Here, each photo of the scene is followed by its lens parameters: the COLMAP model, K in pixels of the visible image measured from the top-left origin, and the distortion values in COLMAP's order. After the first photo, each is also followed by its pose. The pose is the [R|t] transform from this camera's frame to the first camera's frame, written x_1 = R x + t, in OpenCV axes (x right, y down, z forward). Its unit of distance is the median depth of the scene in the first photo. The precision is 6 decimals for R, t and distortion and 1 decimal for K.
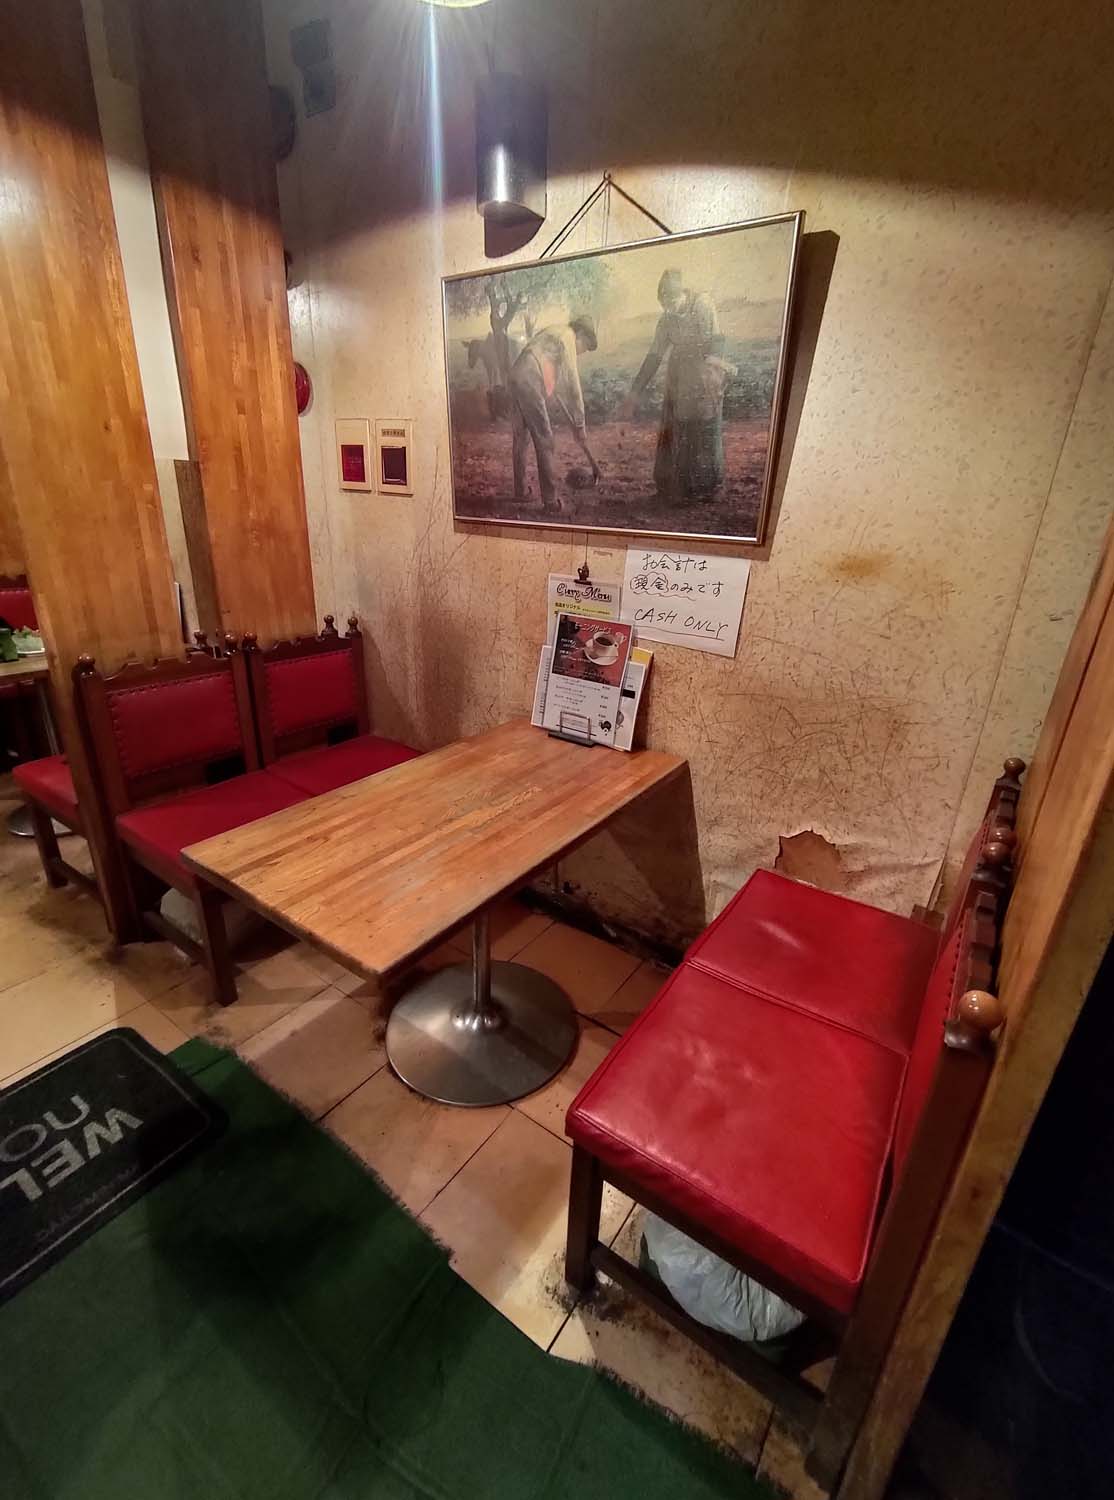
lens RADIAL K [[646.3, 0, 556.3], [0, 646.3, 751.8], [0, 0, 1]] dist [-0.000573, 0.000032]
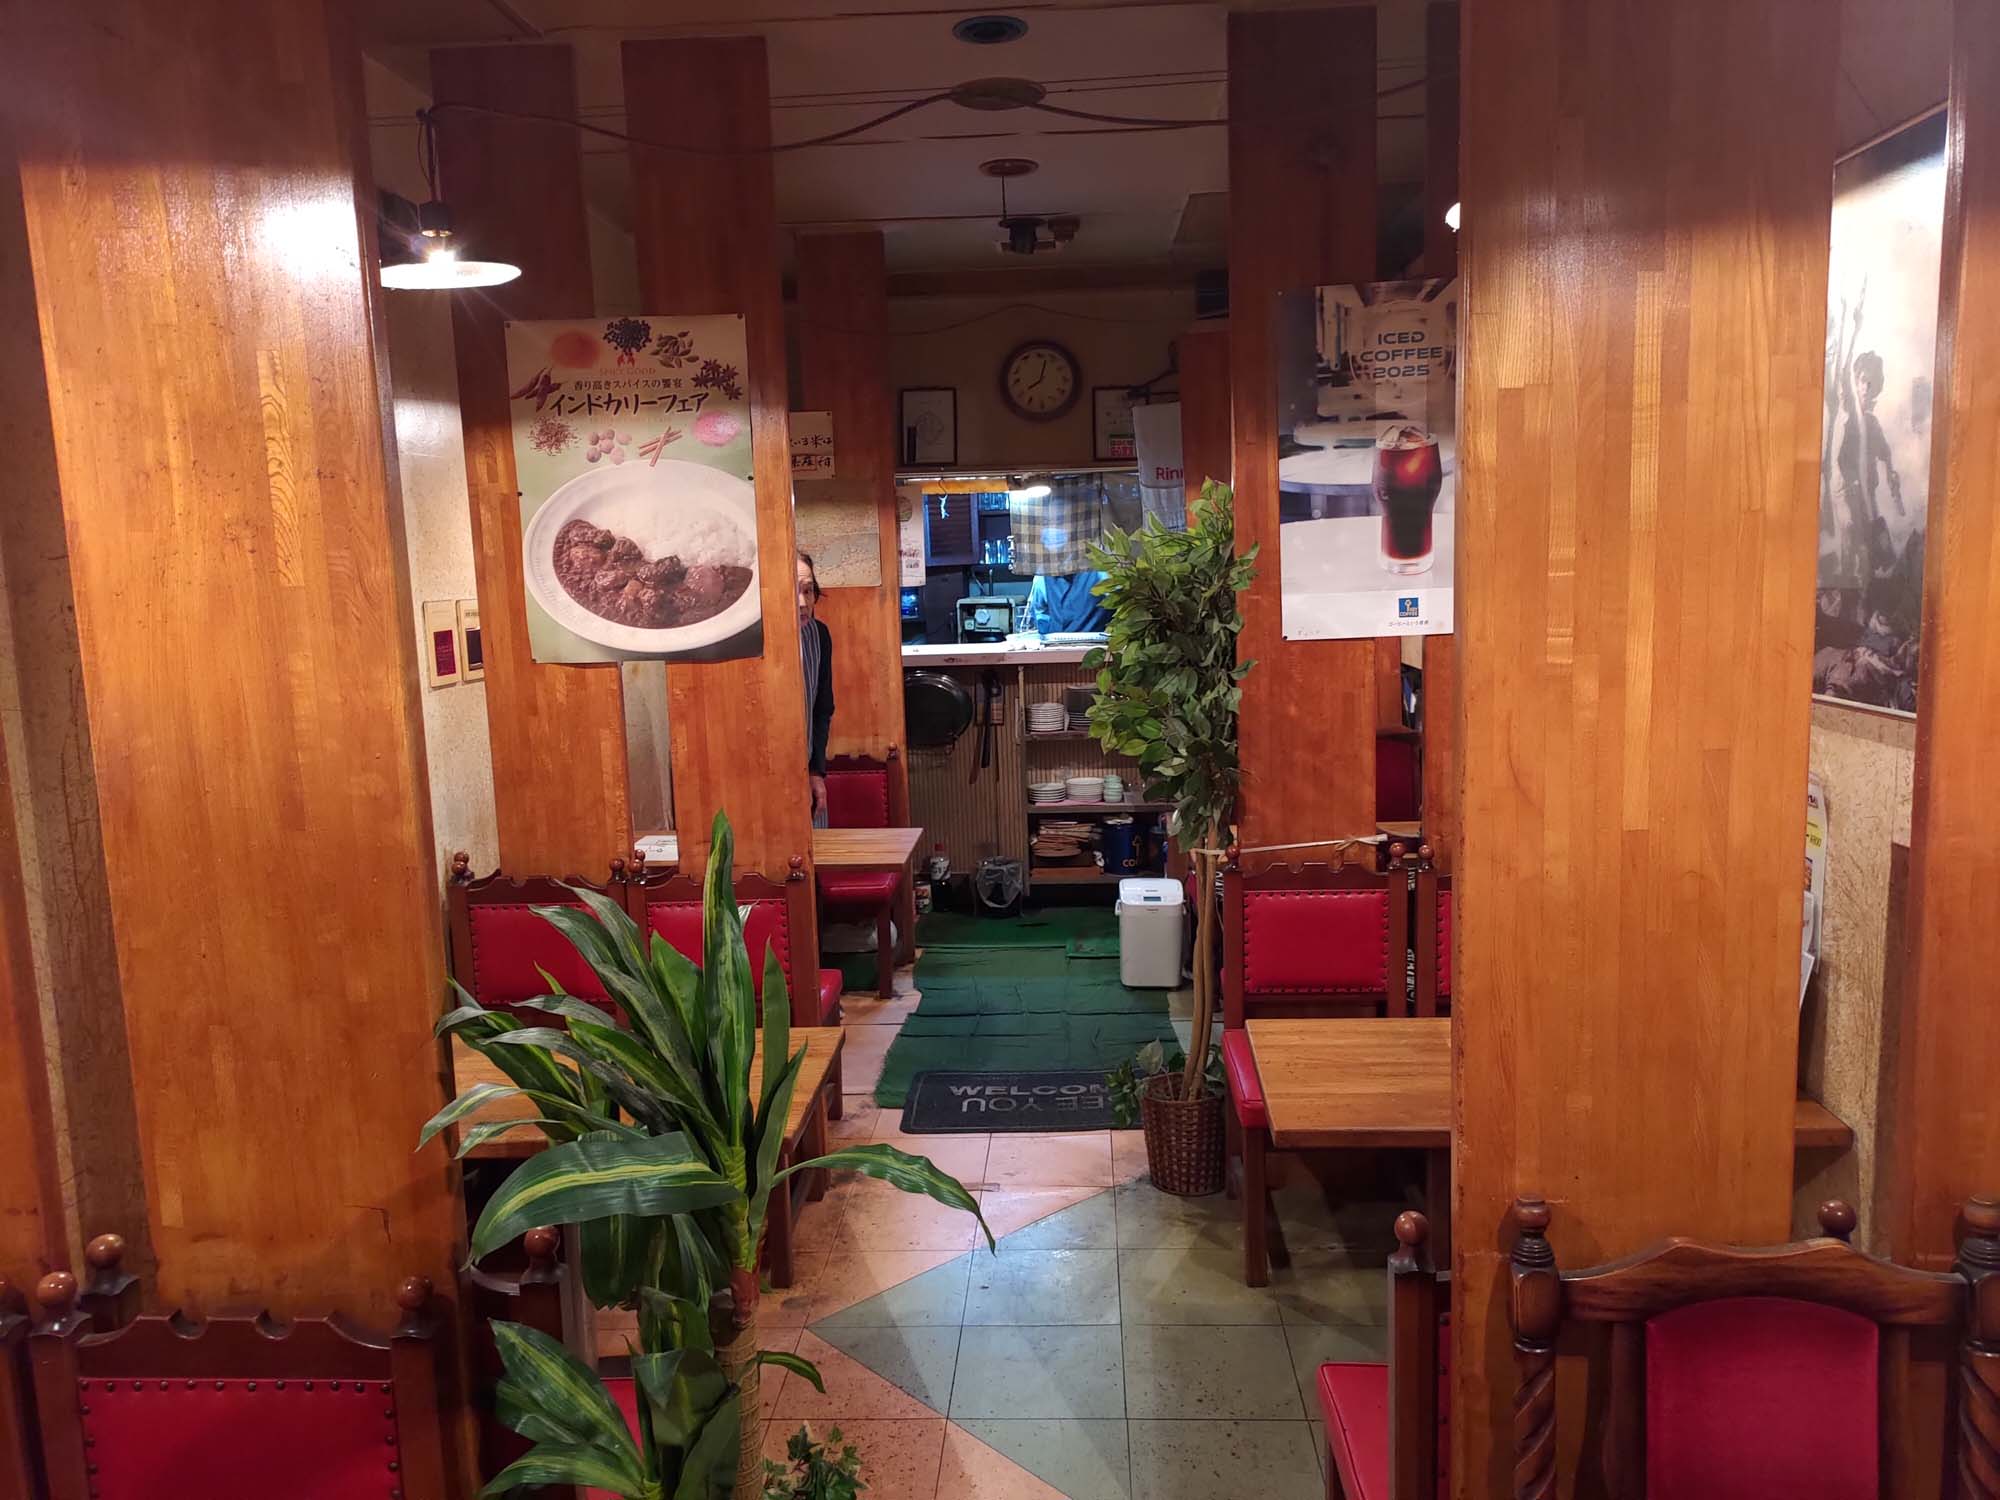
lens RADIAL K [[1516.7, 0, 1000.5], [0, 1516.7, 751.4], [0, 0, 1]] dist [0.004828, -0.002634]
pose [[-0.526770, -0.140349, 0.838341, -3.360990], [0.313637, 0.884587, 0.345164, -1.161999], [-0.790029, 0.444757, -0.421955, 1.989222]]
